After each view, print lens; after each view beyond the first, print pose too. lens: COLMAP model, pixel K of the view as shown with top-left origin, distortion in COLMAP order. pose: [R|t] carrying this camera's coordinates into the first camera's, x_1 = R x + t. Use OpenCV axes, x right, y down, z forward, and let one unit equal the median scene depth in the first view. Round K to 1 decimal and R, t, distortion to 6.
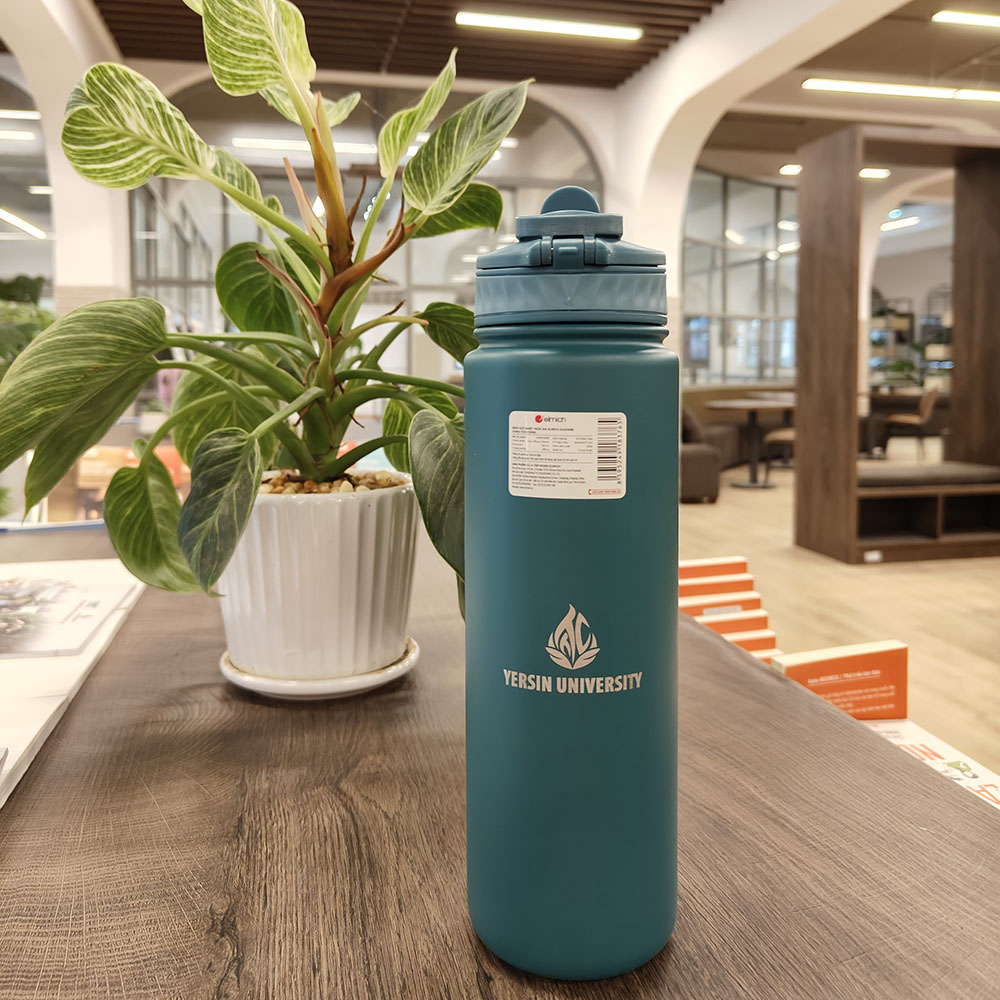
lens RADIAL K [[937.9, 0, 535.2], [0, 937.9, 422.1], [0, 0, 1]] dist [-0.003097, -0.005787]
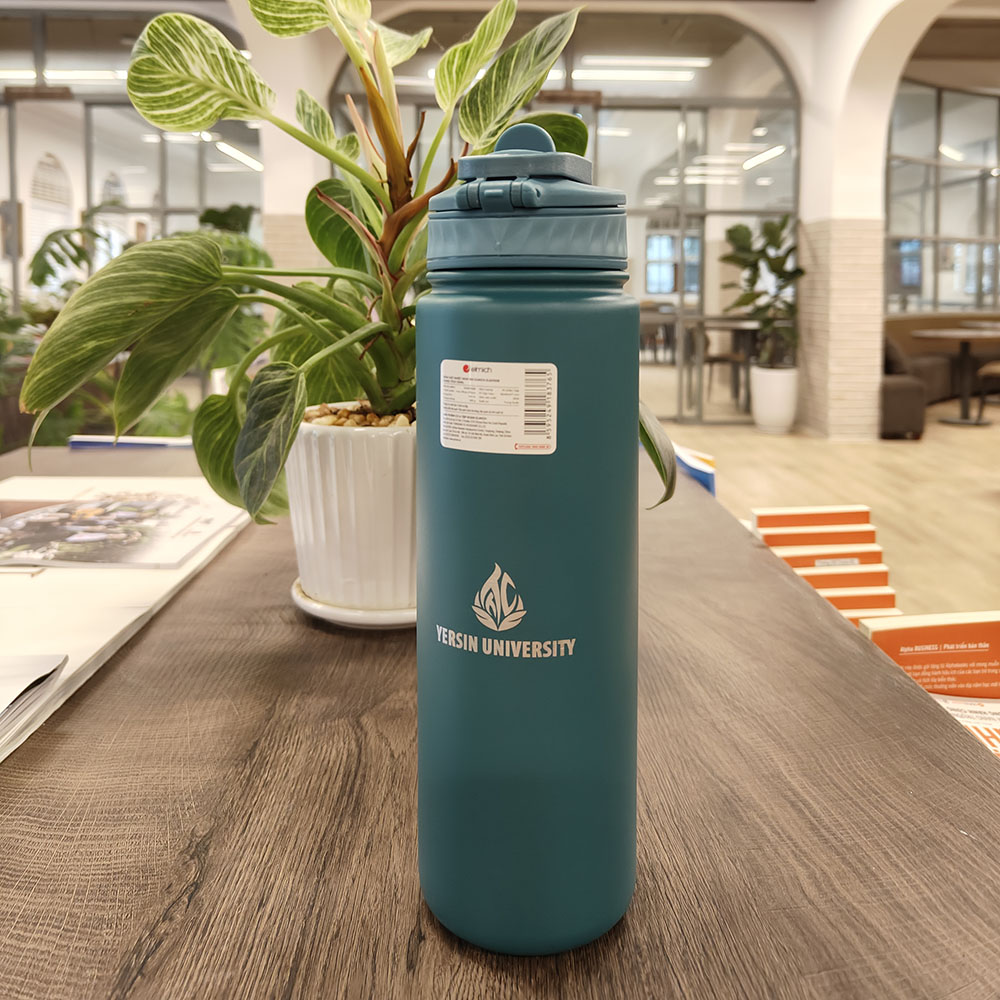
lens RADIAL K [[945.8, 0, 542.4], [0, 945.8, 352.6], [0, 0, 1]] dist [-0.005978, -0.001816]
pose [[0.979573, 0.019508, -0.200140, 0.184073], [-0.018223, 0.999800, 0.008260, -0.019671], [0.200261, -0.004444, 0.979732, 0.044142]]
